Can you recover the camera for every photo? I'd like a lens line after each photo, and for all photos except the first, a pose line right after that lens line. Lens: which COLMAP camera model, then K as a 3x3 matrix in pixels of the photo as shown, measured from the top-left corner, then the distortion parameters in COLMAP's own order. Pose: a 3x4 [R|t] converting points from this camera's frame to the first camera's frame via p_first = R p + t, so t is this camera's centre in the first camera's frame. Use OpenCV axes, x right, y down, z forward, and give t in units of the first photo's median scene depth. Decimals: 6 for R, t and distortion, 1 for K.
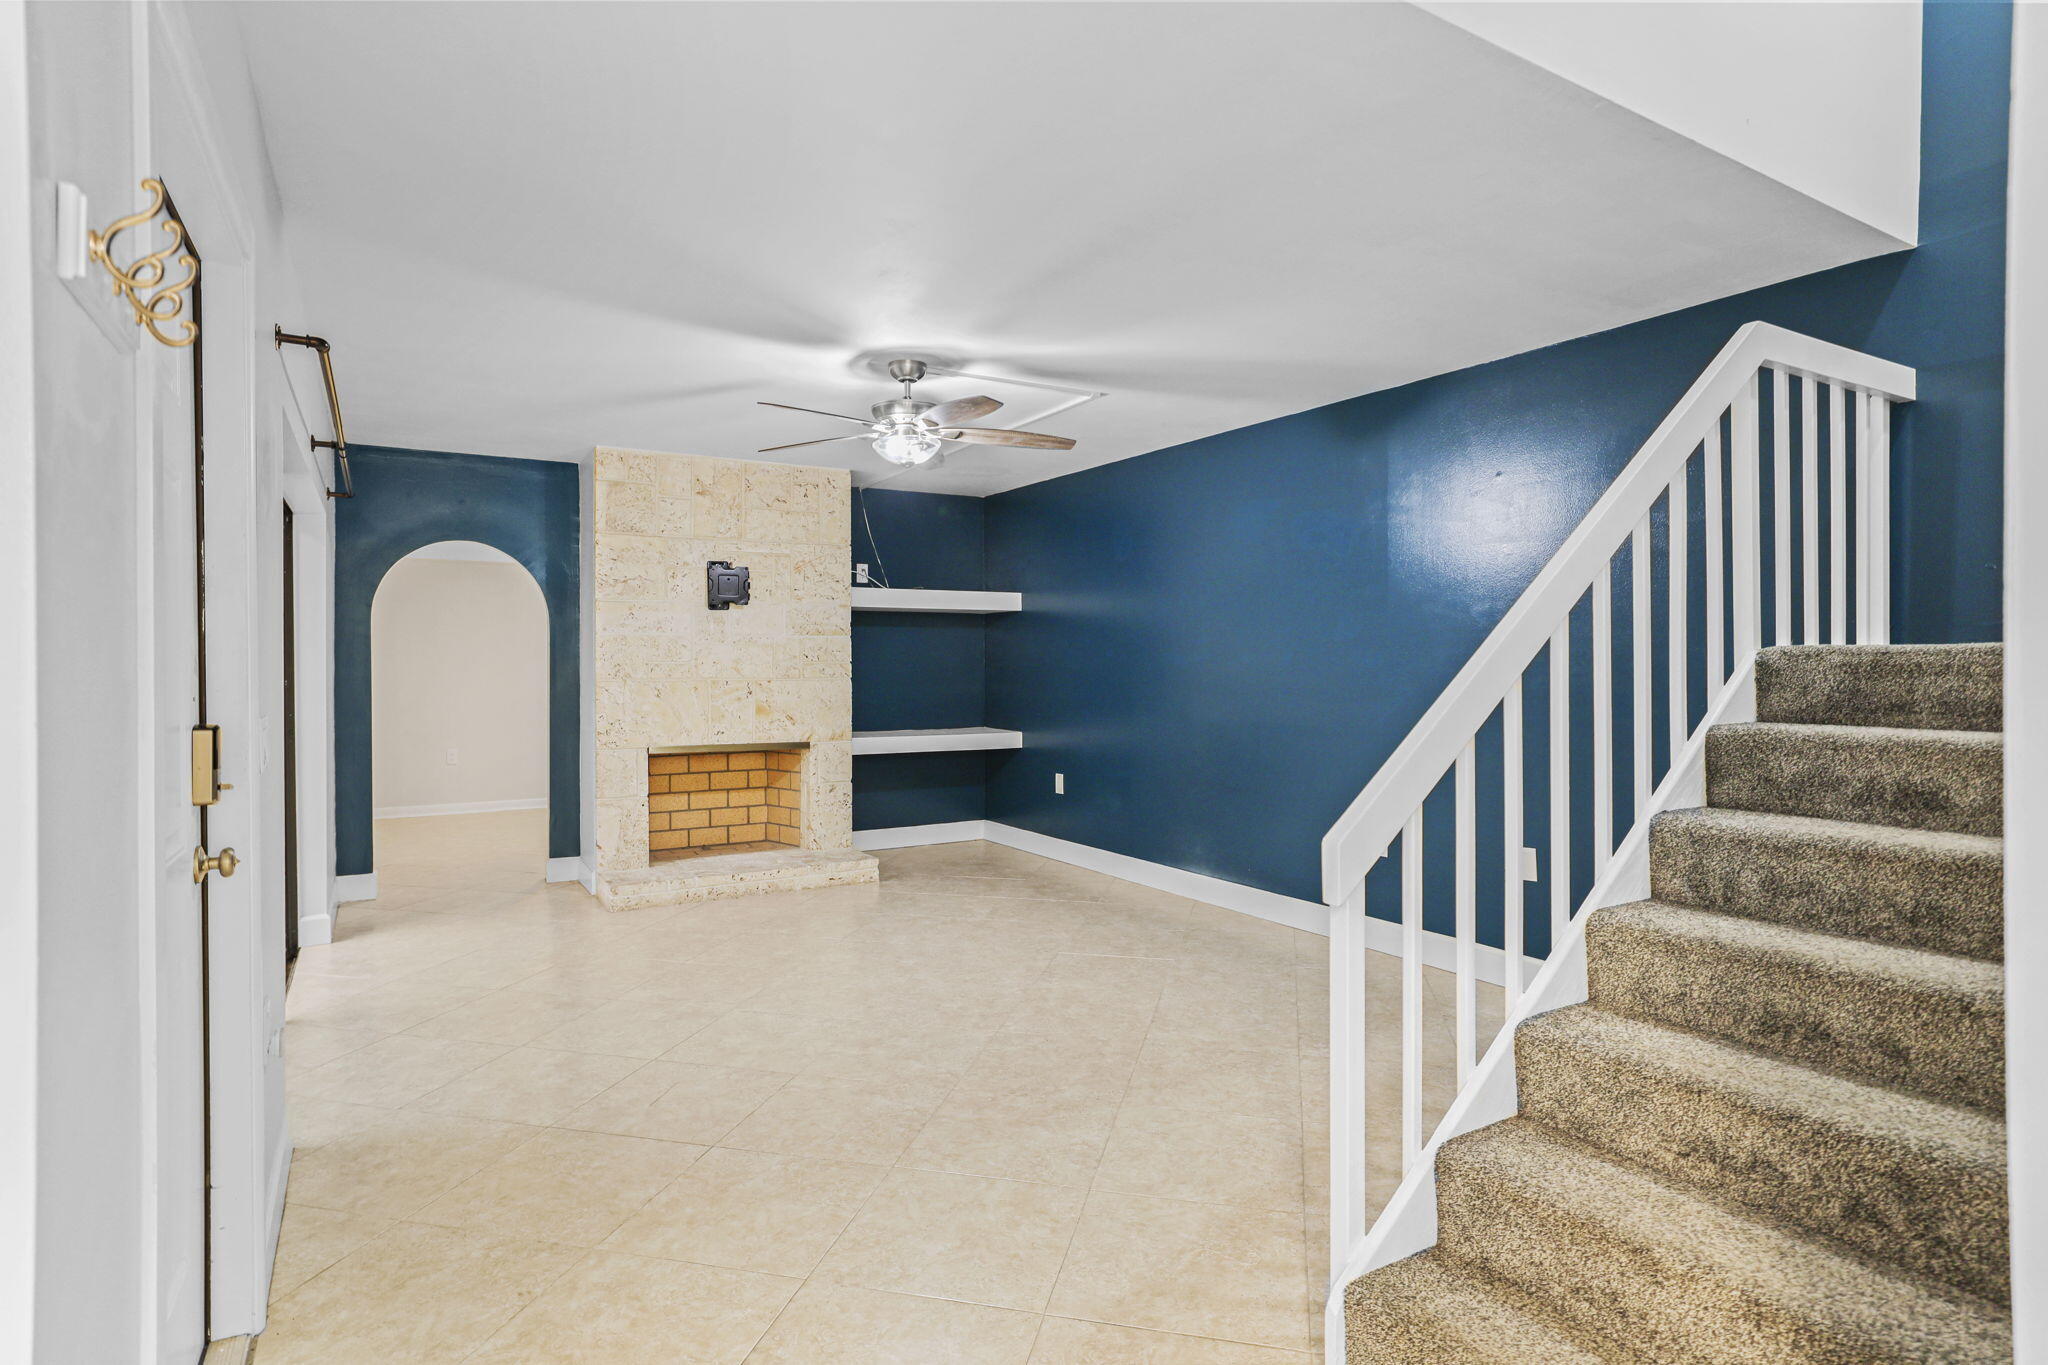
lens RADIAL K [[1060.4, 0, 1026.4], [0, 1060.4, 675.2], [0, 0, 1]] dist [-0.002310, 0.002012]
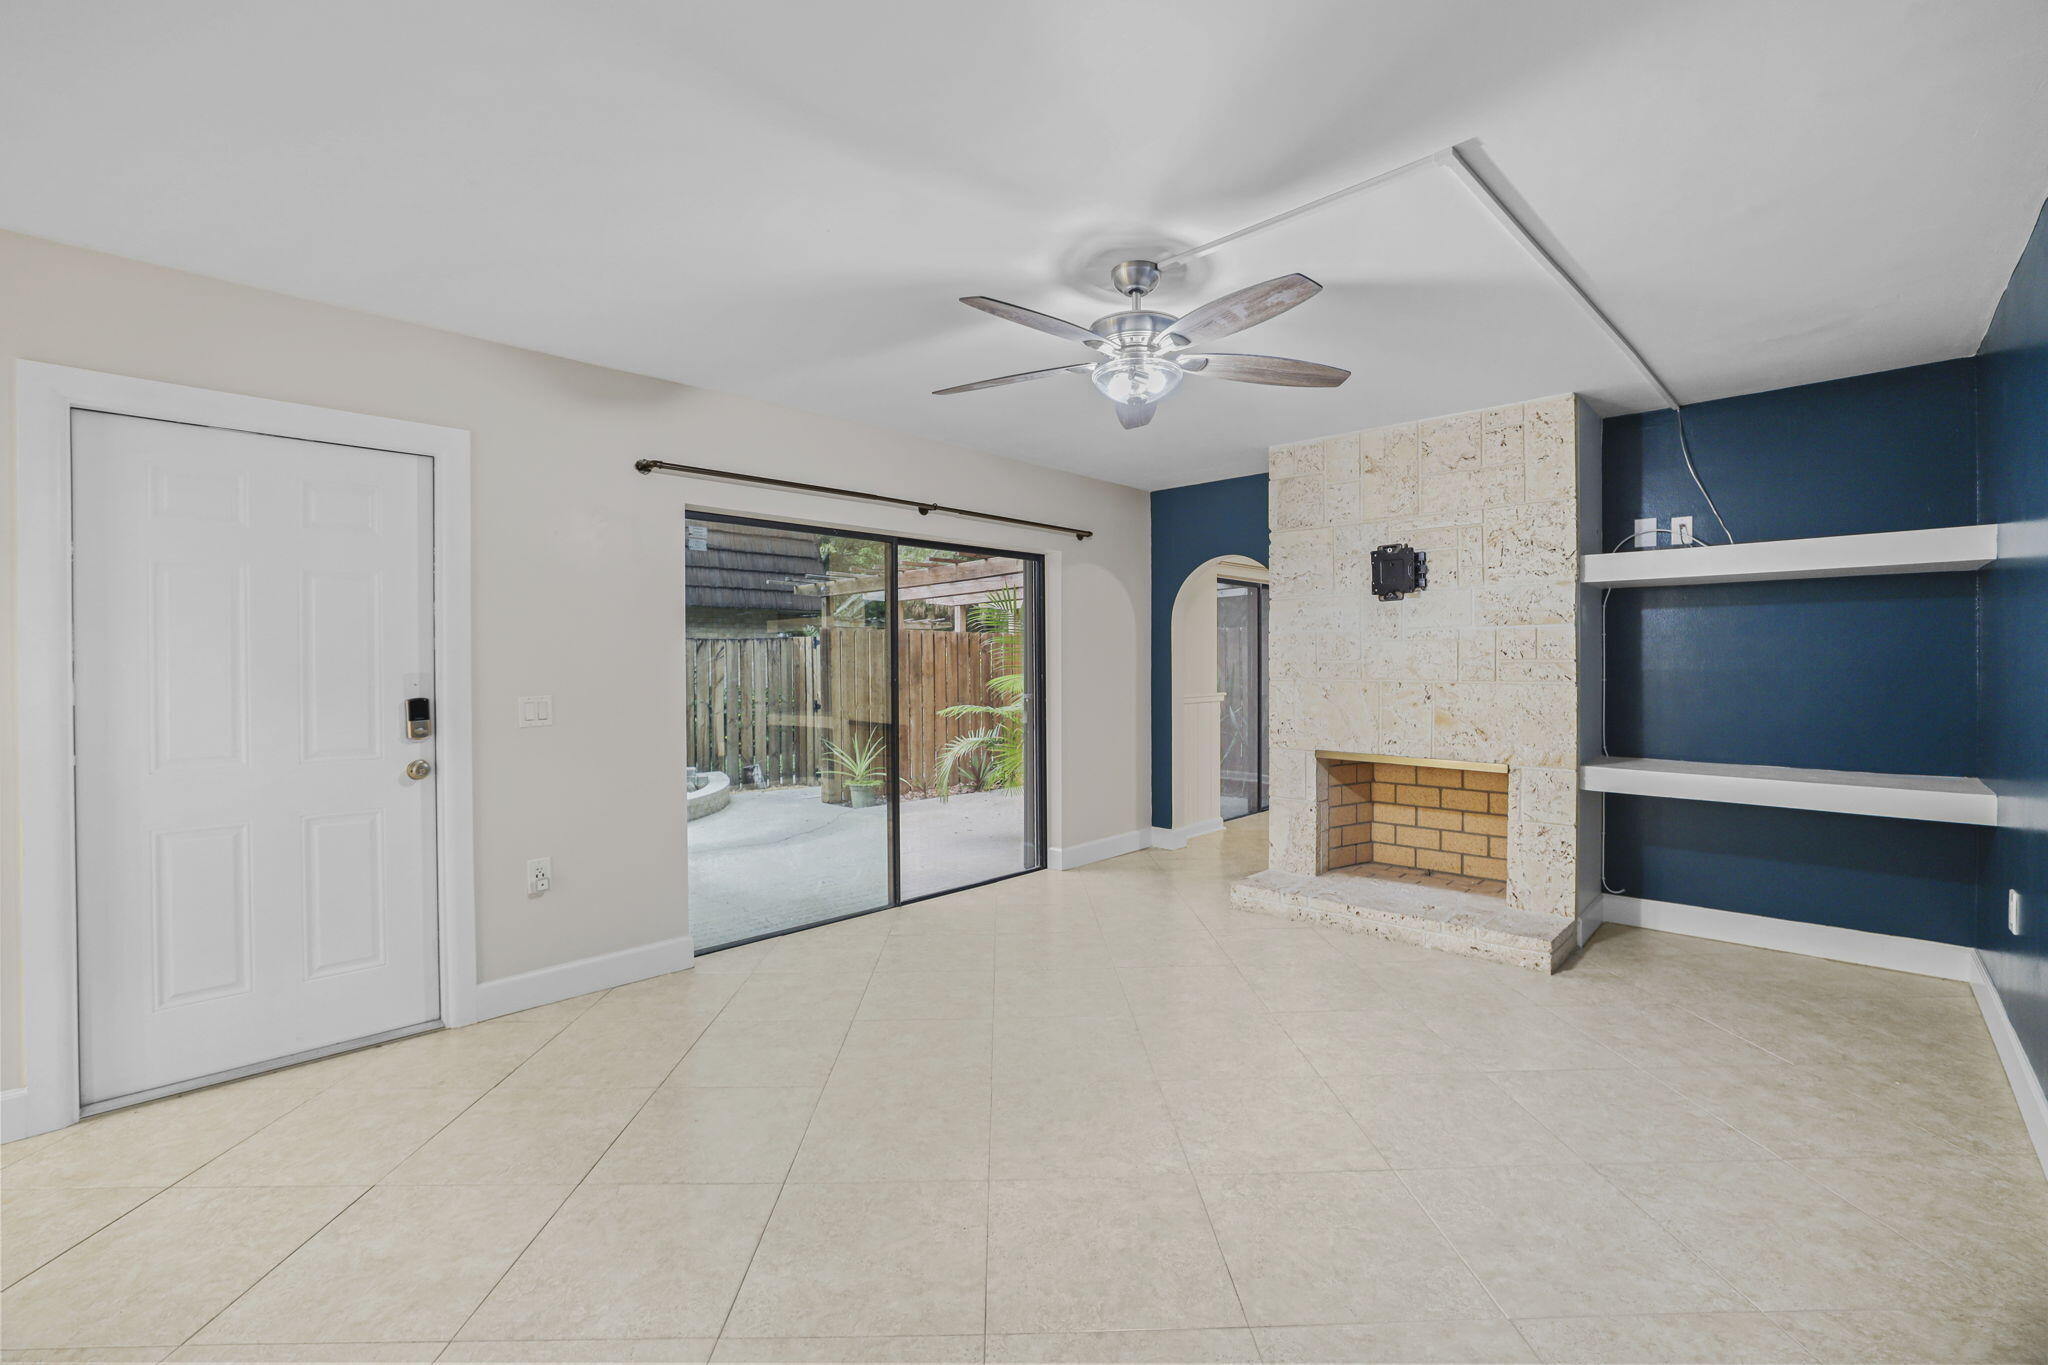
lens RADIAL K [[891.9, 0, 1040.9], [0, 891.9, 668.2], [0, 0, 1]] dist [-0.031015, 0.008831]
pose [[0.261662, 0.008119, -0.965126, 0.344334], [-0.008998, 0.999942, 0.005972, -0.008065], [0.965118, 0.007122, 0.261719, 0.543941]]
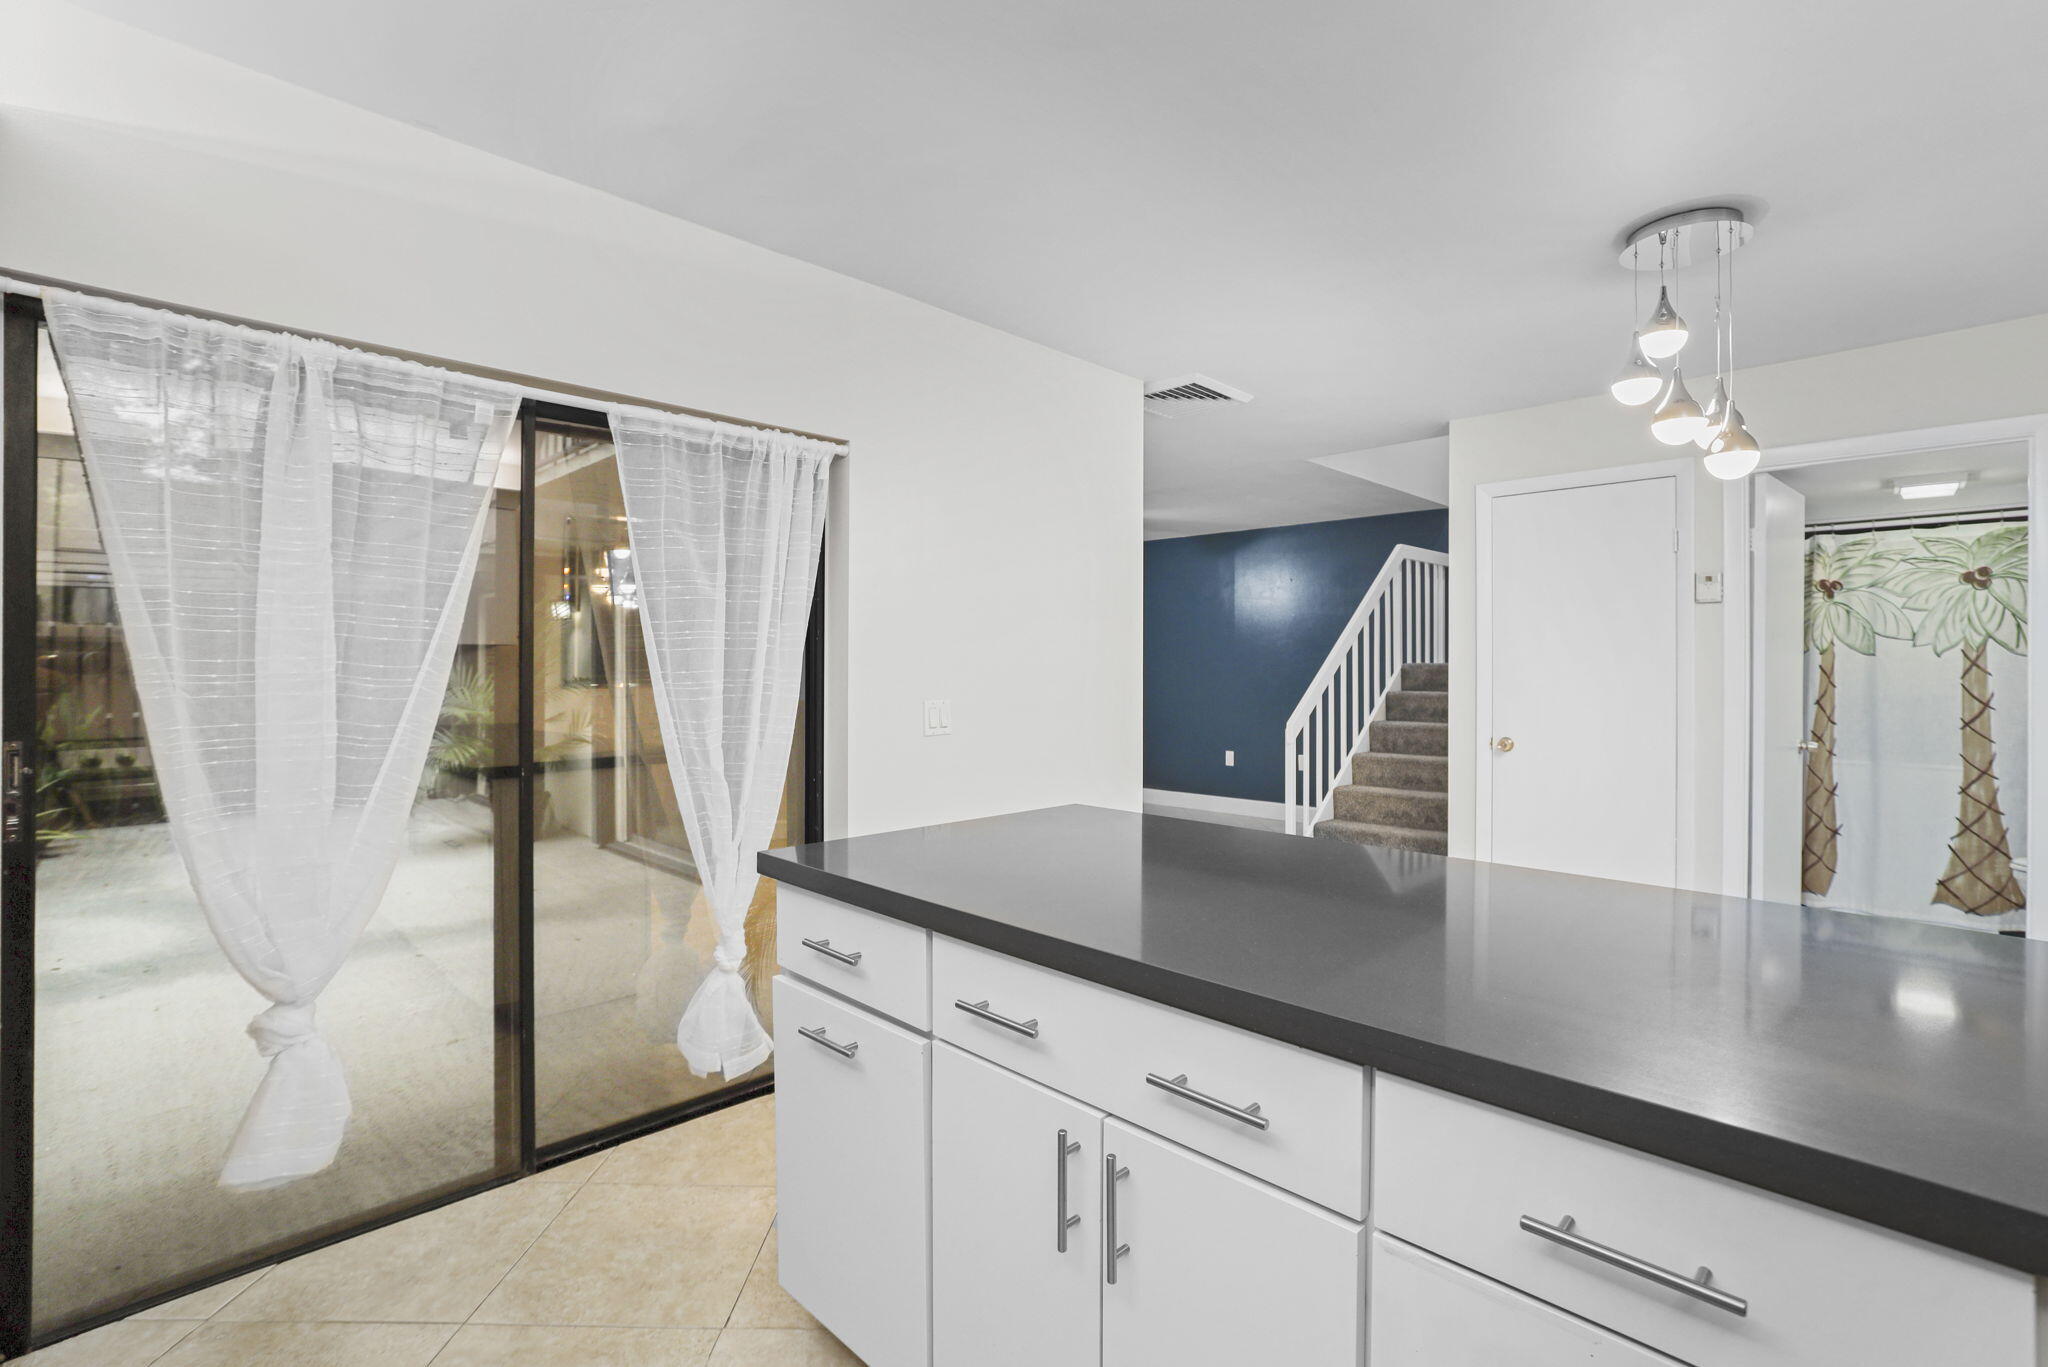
lens RADIAL K [[891.9, 0, 1041.0], [0, 891.9, 665.5], [0, 0, 1]] dist [-0.031015, 0.008831]
pose [[0.972723, 0.007750, 0.231841, -0.658785], [-0.005544, 0.999933, -0.010165, 0.006203], [-0.231905, 0.008602, 0.972700, -0.894106]]
